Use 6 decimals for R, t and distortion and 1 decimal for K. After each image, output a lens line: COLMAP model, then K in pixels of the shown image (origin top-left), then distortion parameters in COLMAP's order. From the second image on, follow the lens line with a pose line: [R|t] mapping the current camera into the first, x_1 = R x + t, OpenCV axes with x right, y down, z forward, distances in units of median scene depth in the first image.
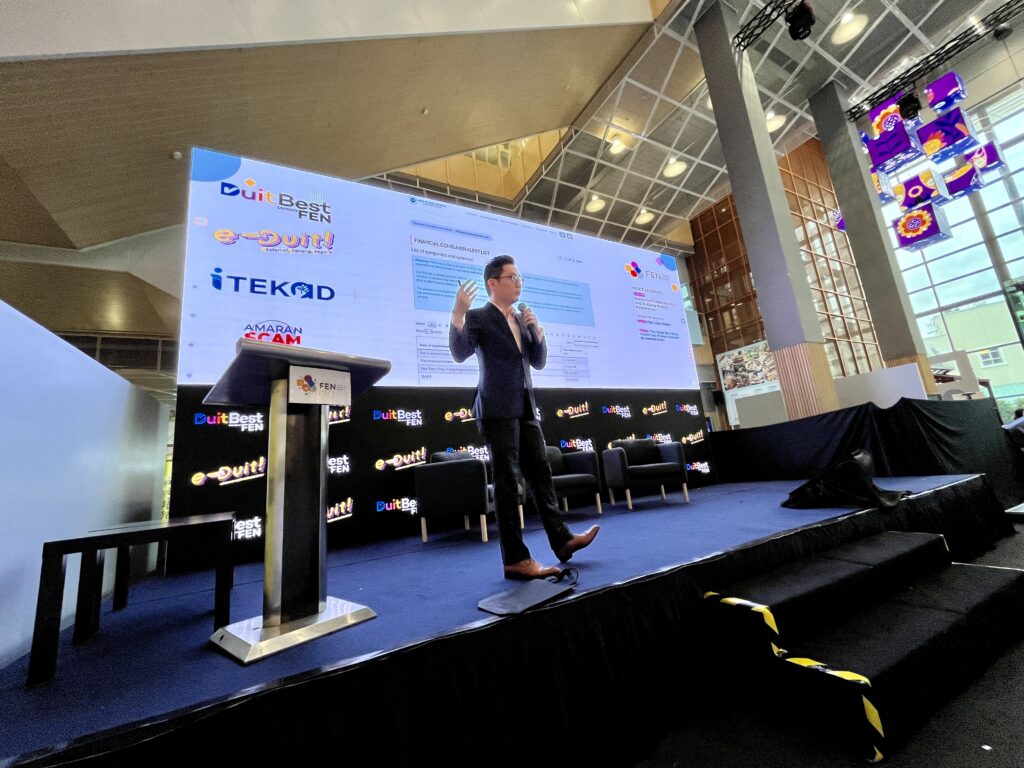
lens RADIAL K [[412.9, 0, 509.0], [0, 412.9, 385.6], [0, 0, 1]] dist [0.003105, 0.000978]
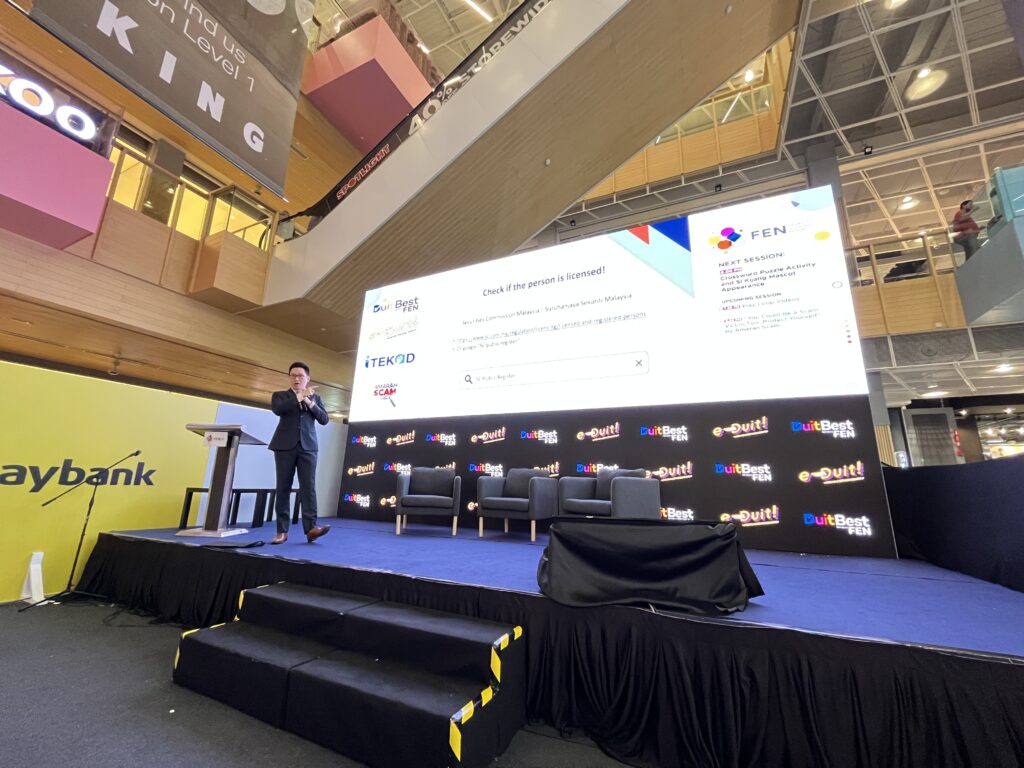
lens RADIAL K [[412.9, 0, 512.6], [0, 412.9, 385.5], [0, 0, 1]] dist [0.003105, 0.000978]
pose [[0.598112, -0.076770, -0.797727, 1.016598], [0.078600, 0.996222, -0.036940, -0.033507], [0.797549, -0.040607, 0.601886, 0.371714]]
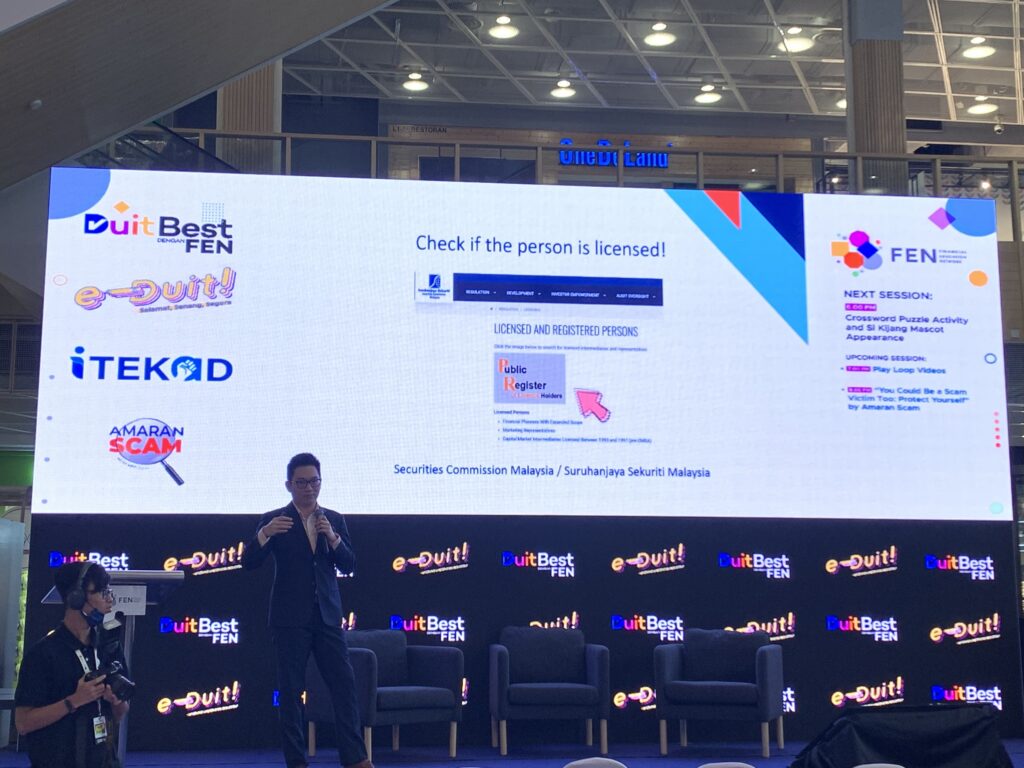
lens RADIAL K [[1430.7, 0, 518.8], [0, 1430.7, 374.8], [0, 0, 1]] dist [0.127031, 0.000000]
pose [[0.932880, 0.037609, -0.358218, 0.834956], [-0.018419, 0.998214, 0.056834, -0.357661], [0.359715, -0.046422, 0.931907, -0.982147]]
